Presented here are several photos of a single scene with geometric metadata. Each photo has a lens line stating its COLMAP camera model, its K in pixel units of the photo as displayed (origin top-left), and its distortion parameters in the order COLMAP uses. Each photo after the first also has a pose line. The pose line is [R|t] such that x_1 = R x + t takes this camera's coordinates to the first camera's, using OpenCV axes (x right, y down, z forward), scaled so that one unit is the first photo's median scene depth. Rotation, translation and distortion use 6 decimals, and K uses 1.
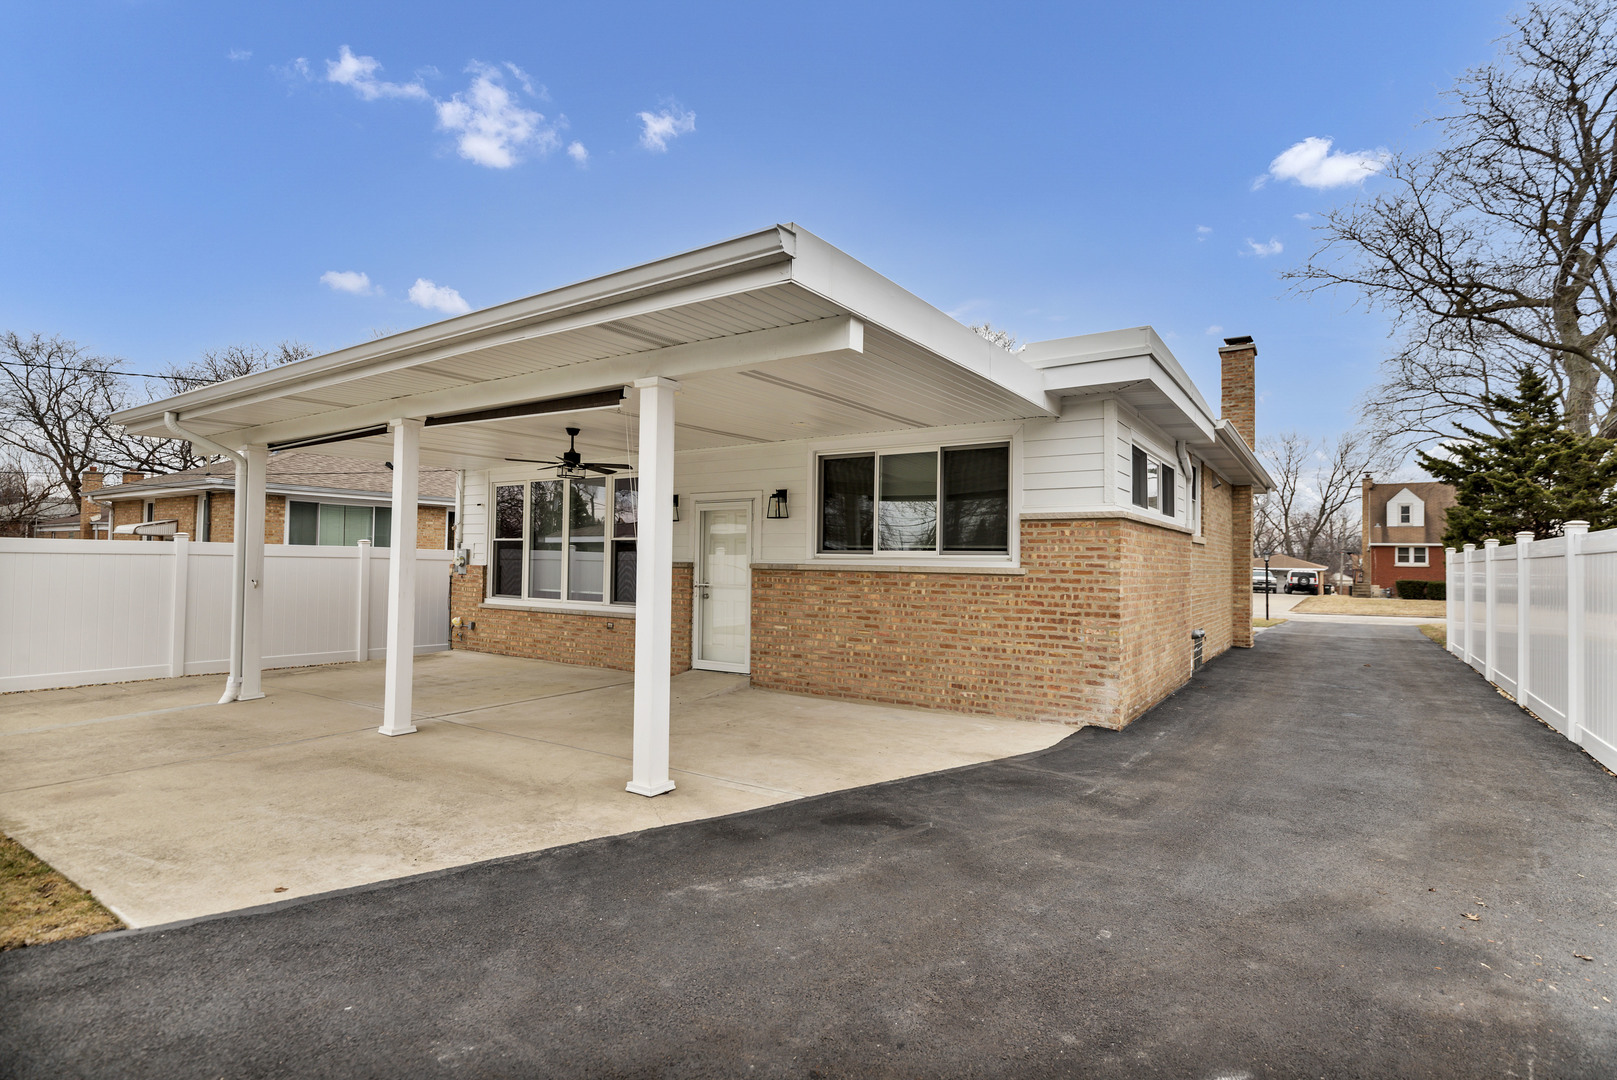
lens RADIAL K [[798.5, 0, 815.7], [0, 798.5, 535.4], [0, 0, 1]] dist [0.000585, -0.000352]
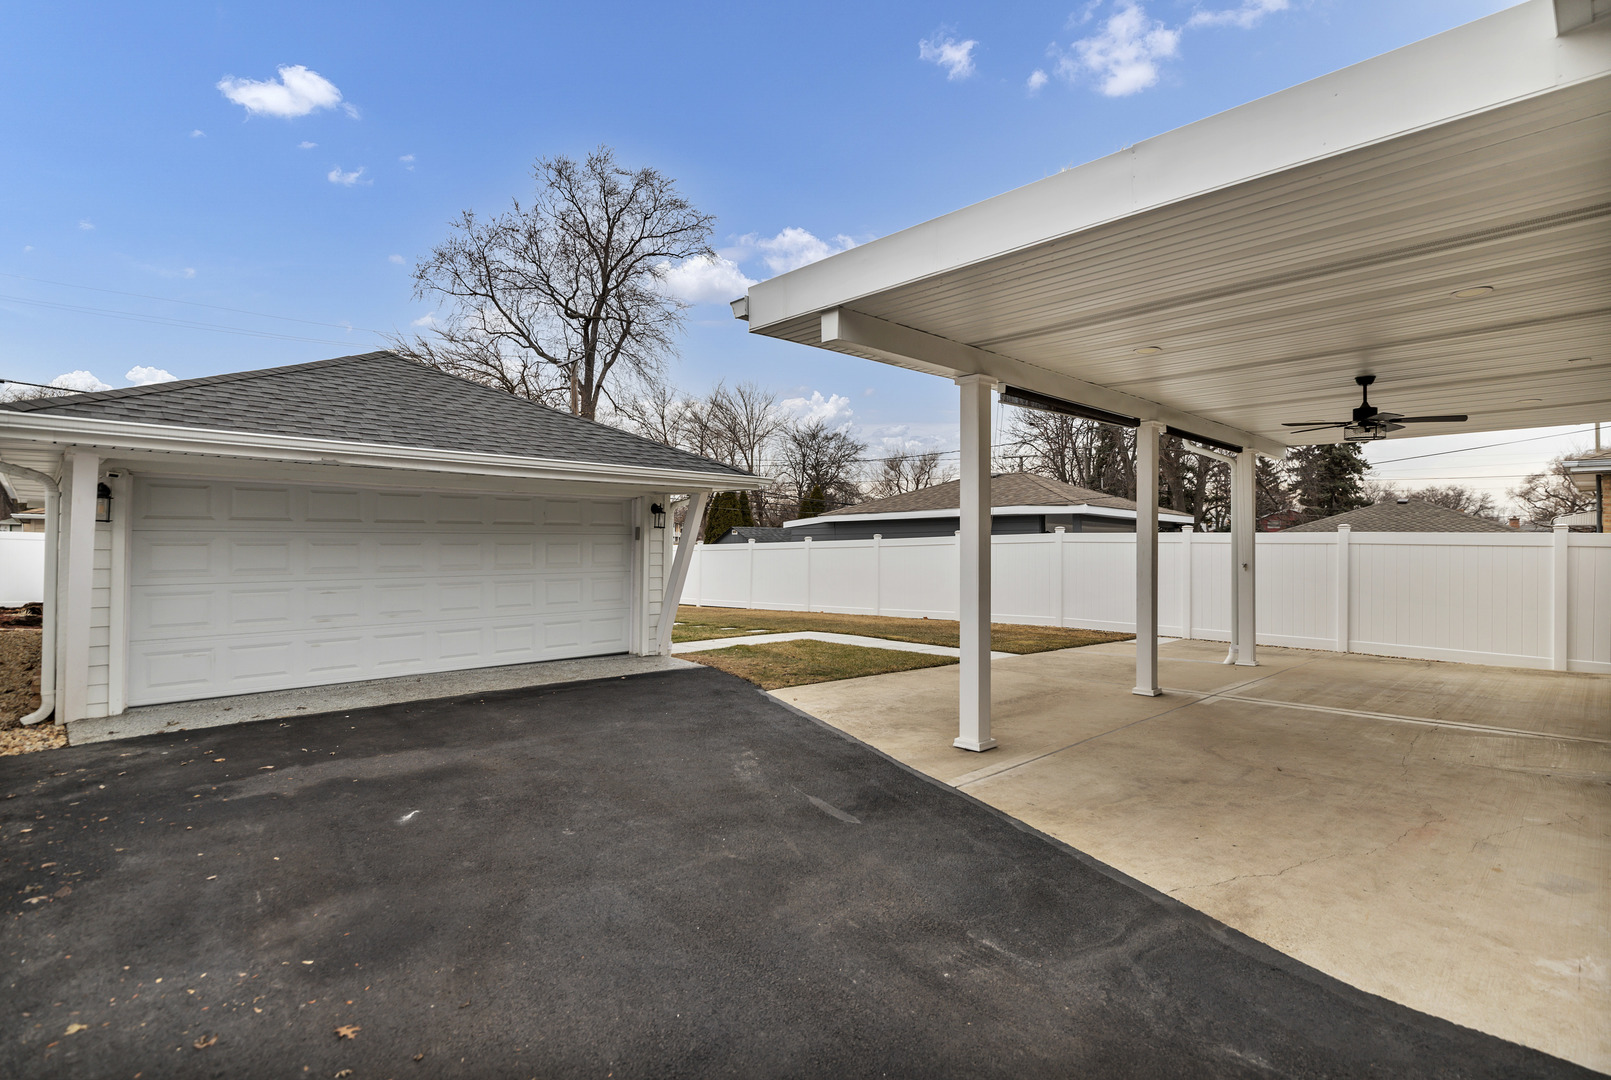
lens RADIAL K [[795.5, 0, 812.7], [0, 795.5, 535.4], [0, 0, 1]] dist [0.000585, -0.000352]
pose [[-0.209155, -0.020117, -0.977676, 1.031596], [0.025020, 0.999351, -0.025915, 0.053210], [0.977562, -0.029882, -0.208516, 1.127233]]
